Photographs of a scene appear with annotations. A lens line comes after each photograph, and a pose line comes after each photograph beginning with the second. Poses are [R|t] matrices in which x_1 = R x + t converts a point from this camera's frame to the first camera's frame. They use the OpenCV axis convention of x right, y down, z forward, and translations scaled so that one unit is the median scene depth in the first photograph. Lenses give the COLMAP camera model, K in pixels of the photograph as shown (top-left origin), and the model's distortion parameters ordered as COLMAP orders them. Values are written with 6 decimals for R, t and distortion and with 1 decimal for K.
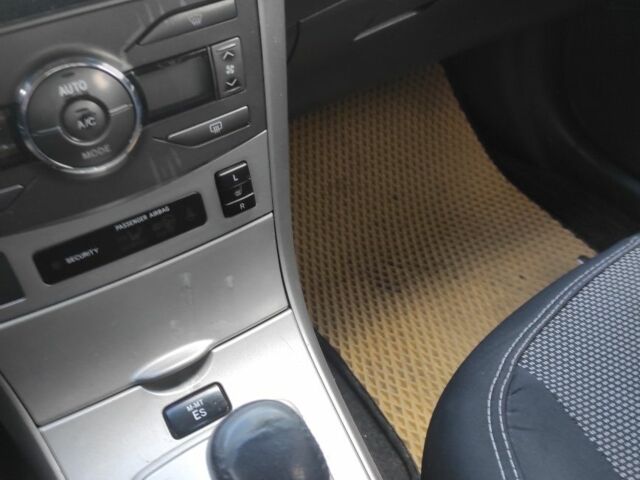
lens RADIAL K [[624.7, 0, 320.0], [0, 624.7, 240.0], [0, 0, 1]] dist [0.026655, -0.015266]
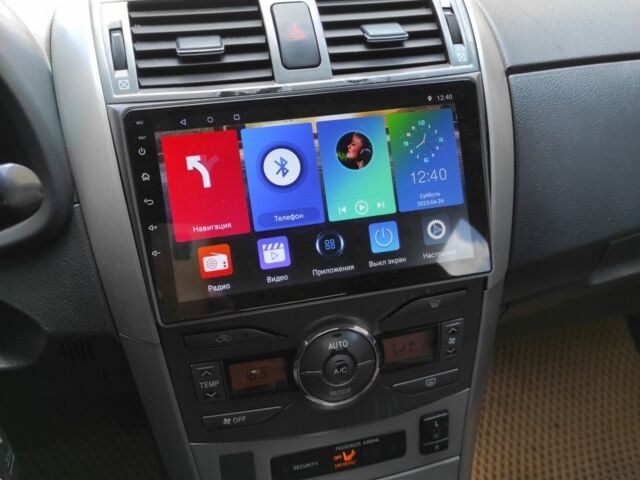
lens RADIAL K [[624.7, 0, 320.0], [0, 624.7, 240.0], [0, 0, 1]] dist [0.026655, -0.015266]
pose [[0.956847, 0.160816, -0.242037, -0.120013], [-0.214864, 0.952302, -0.216690, -0.131401], [0.195645, 0.259344, 0.945761, -0.265267]]
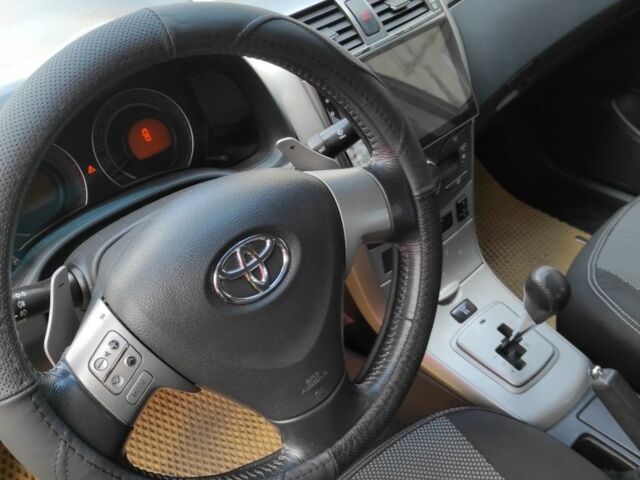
lens RADIAL K [[624.7, 0, 320.0], [0, 624.7, 240.0], [0, 0, 1]] dist [0.026655, -0.015266]
pose [[0.981502, -0.161722, 0.102472, -0.925709], [0.170412, 0.981905, -0.082598, 0.134062], [-0.087260, 0.098533, 0.991301, -1.206654]]
